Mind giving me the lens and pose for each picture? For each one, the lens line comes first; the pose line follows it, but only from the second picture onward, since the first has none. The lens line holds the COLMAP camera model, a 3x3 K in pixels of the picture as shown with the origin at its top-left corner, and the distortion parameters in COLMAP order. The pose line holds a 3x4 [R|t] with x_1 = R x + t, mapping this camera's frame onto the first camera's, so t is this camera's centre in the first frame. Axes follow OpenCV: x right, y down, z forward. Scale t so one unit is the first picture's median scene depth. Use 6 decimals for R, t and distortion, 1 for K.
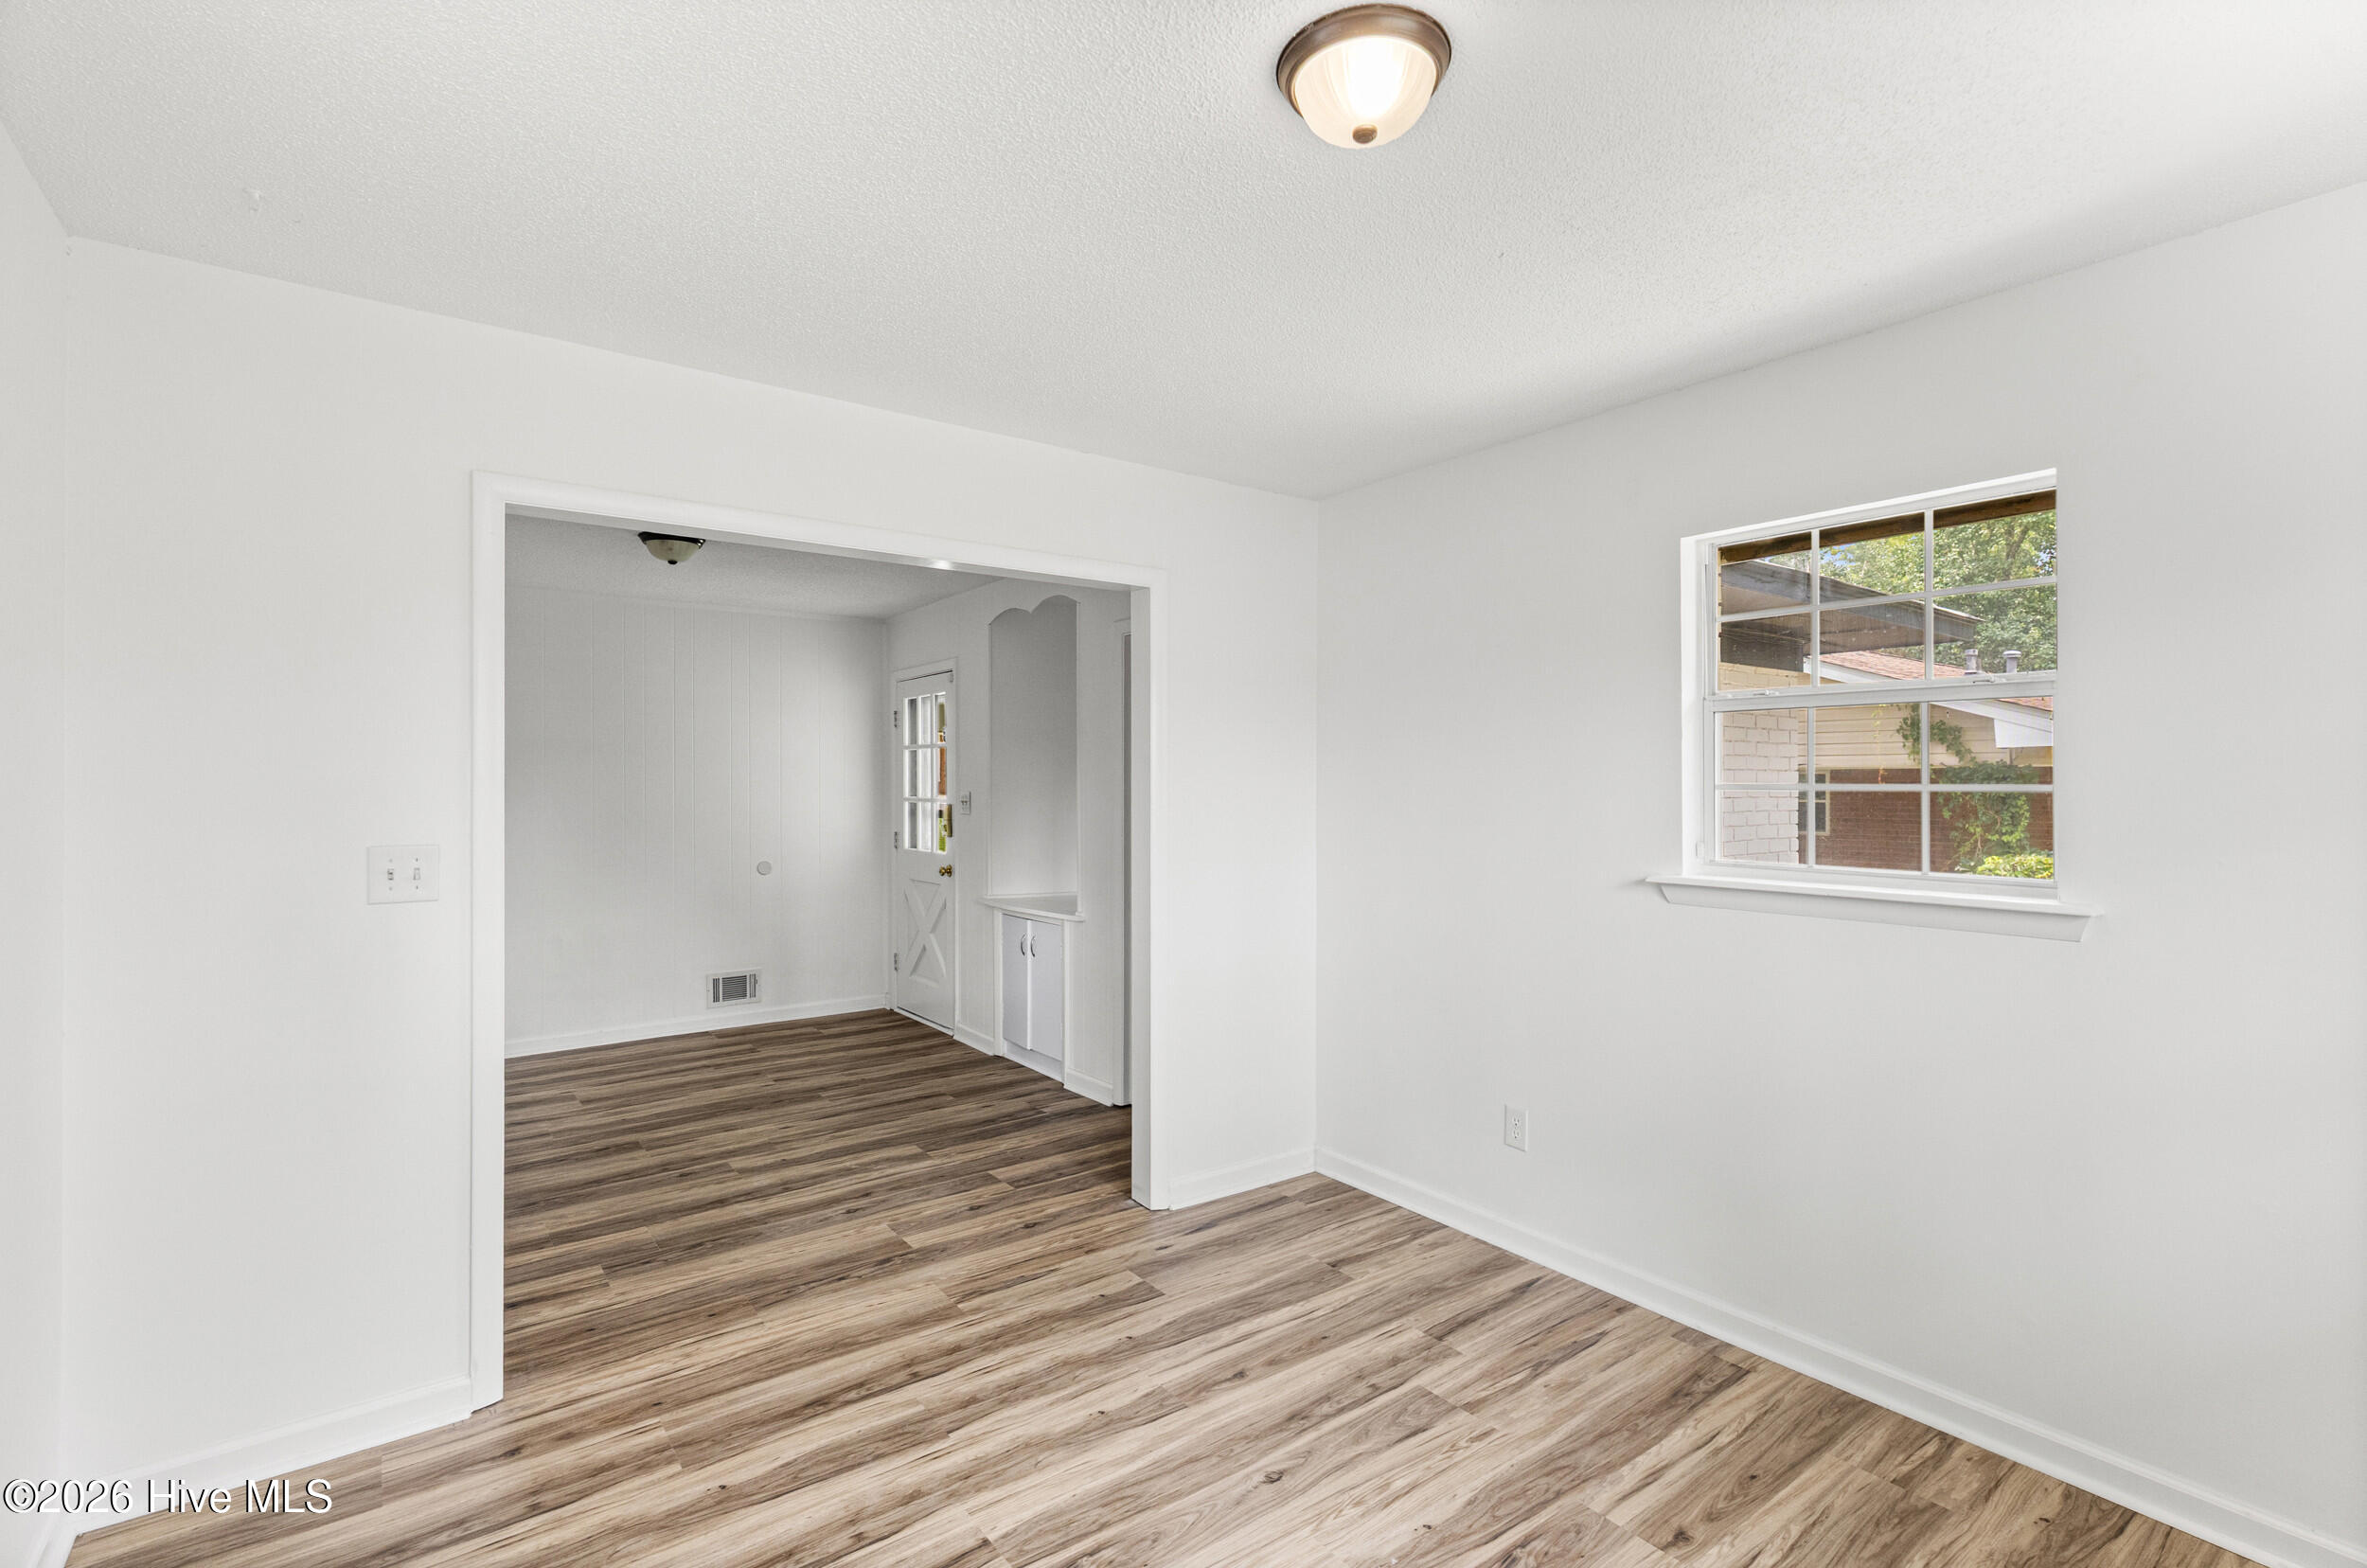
lens RADIAL K [[1085.0, 0, 1162.3], [0, 1085.0, 770.7], [0, 0, 1]] dist [0.004171, 0.002846]
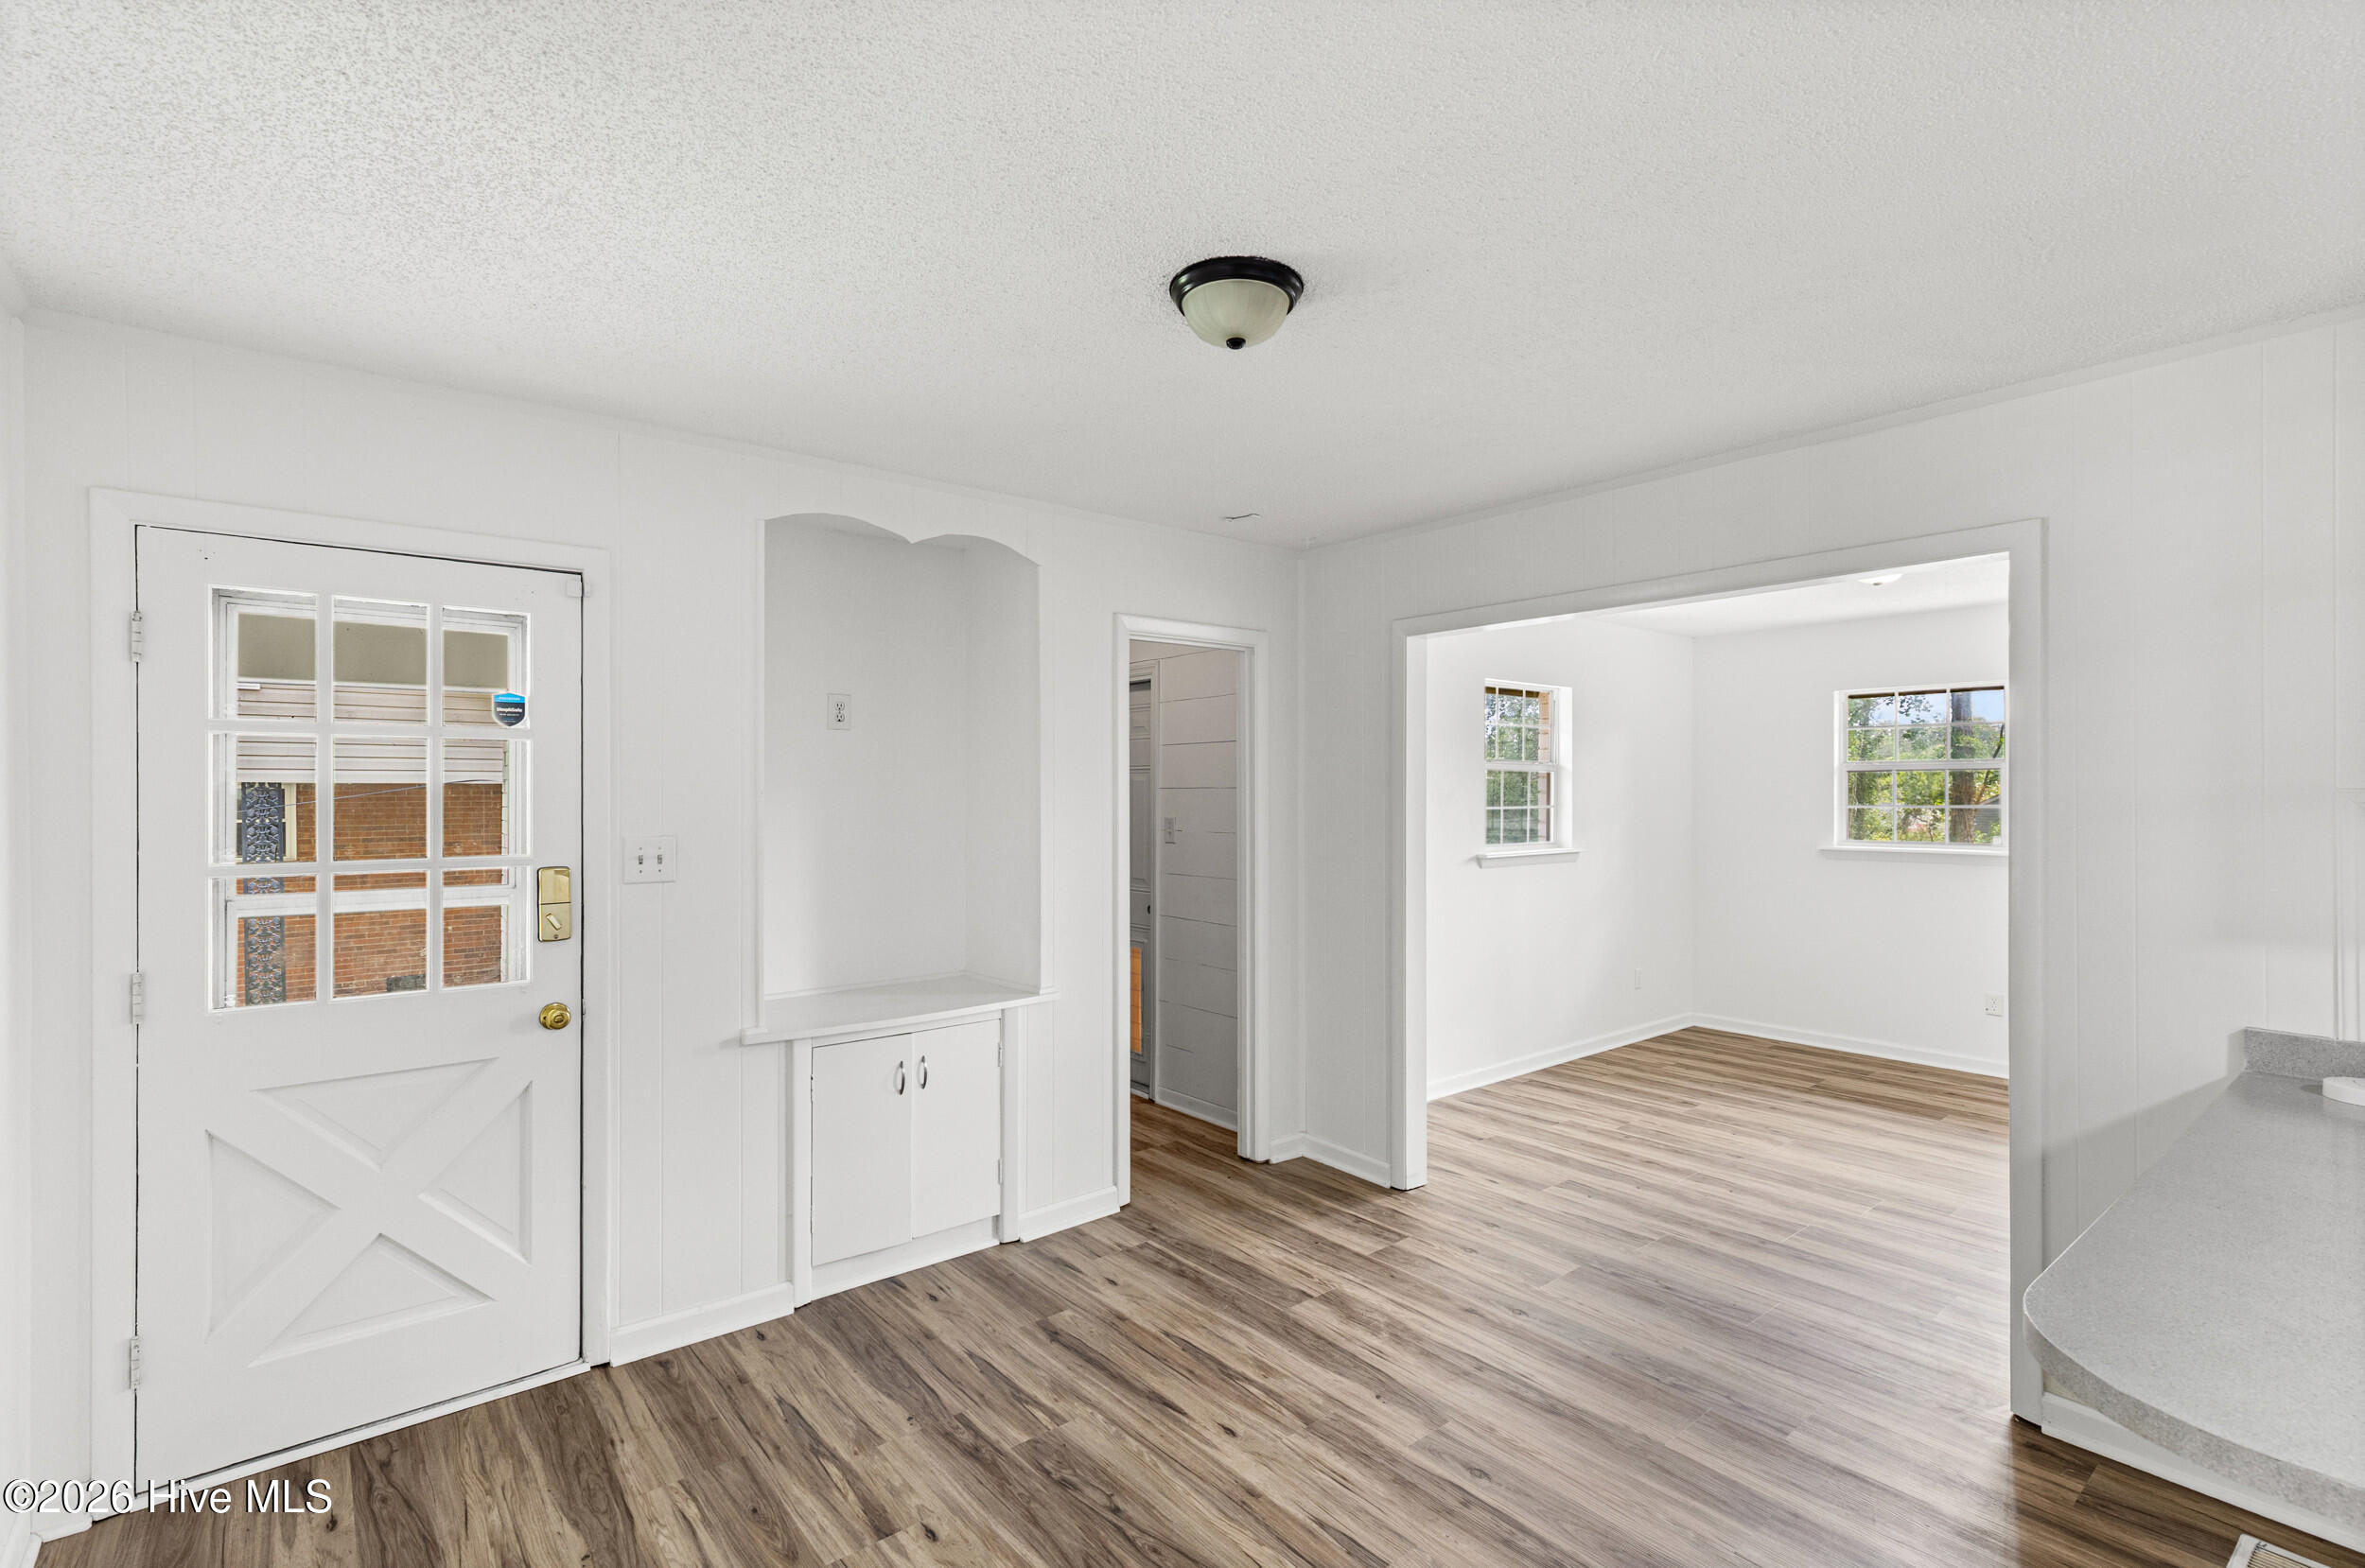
lens RADIAL K [[1083.8, 0, 1190.4], [0, 1083.8, 795.6], [0, 0, 1]] dist [0.004171, 0.002846]
pose [[-0.057711, 0.001629, 0.998332, -1.008497], [-0.004226, 0.999989, -0.001876, 0.000230], [-0.998324, -0.004328, -0.057703, 1.171102]]
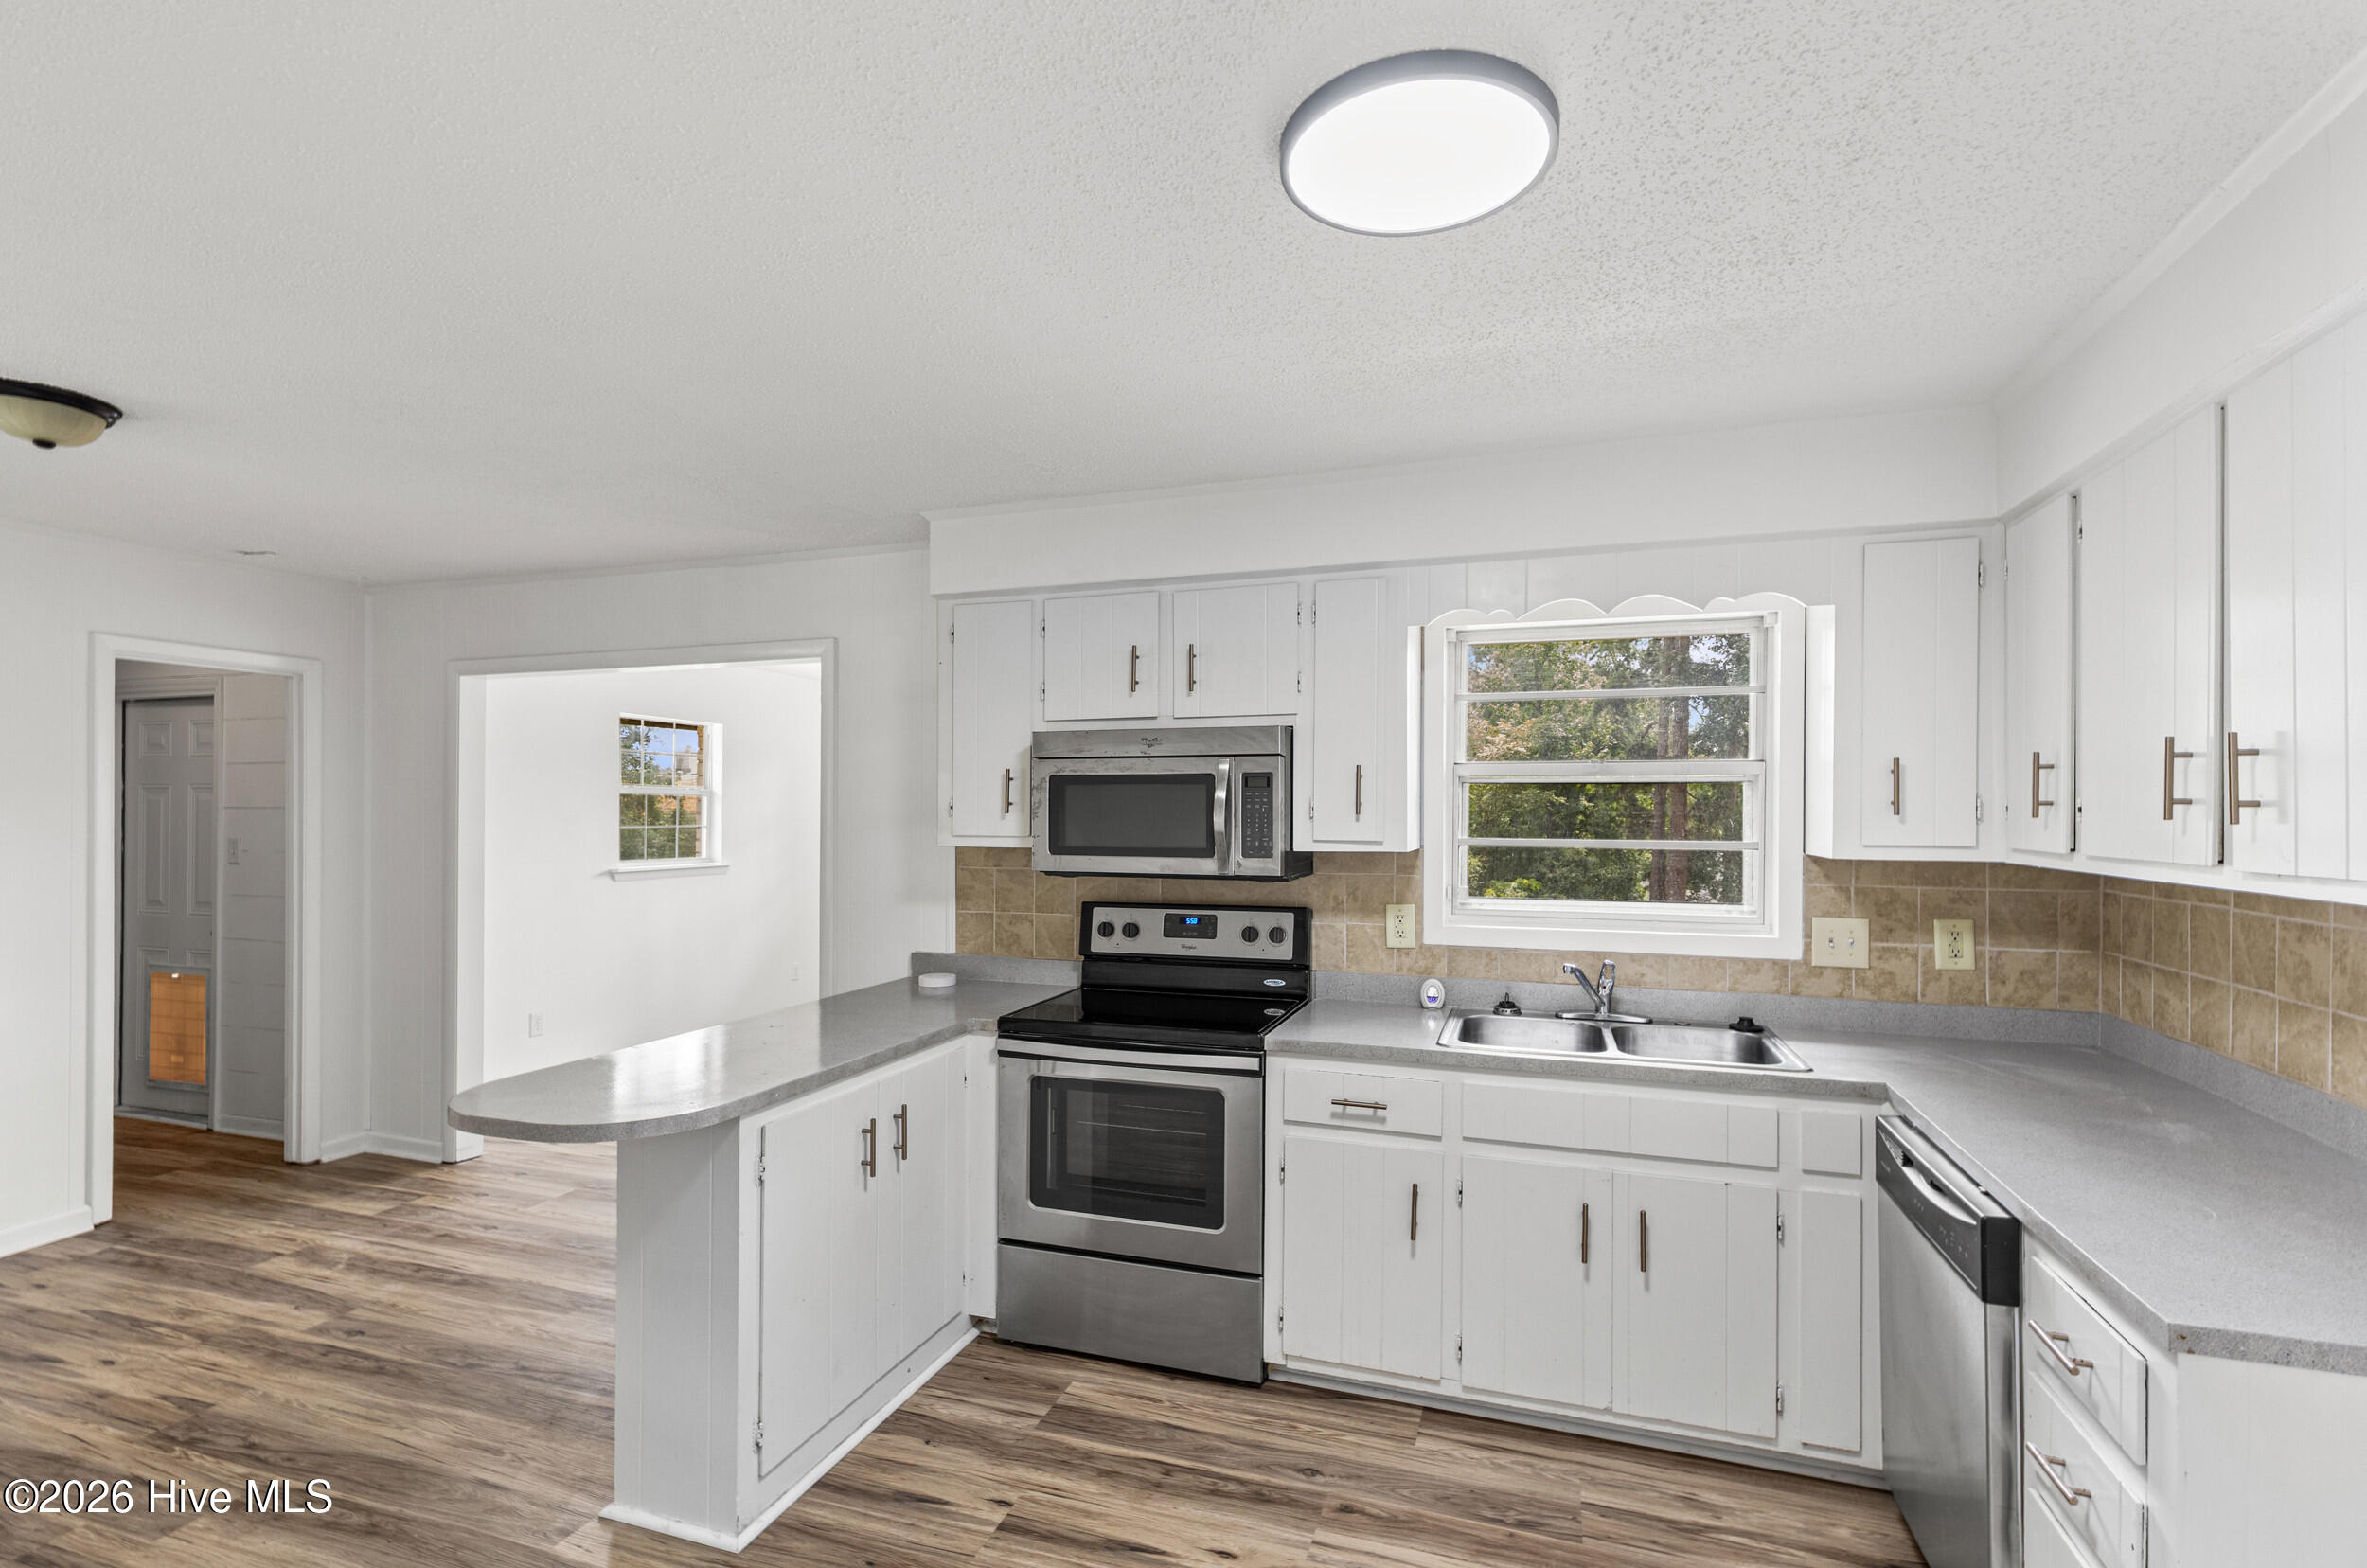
lens RADIAL K [[1085.0, 0, 1194.7], [0, 1085.0, 822.9], [0, 0, 1]] dist [0.004171, 0.002846]
pose [[-0.577366, -0.002890, 0.816480, -1.401526], [-0.003637, 0.999993, 0.000967, 0.000742], [-0.816477, -0.002411, -0.577373, 0.941756]]
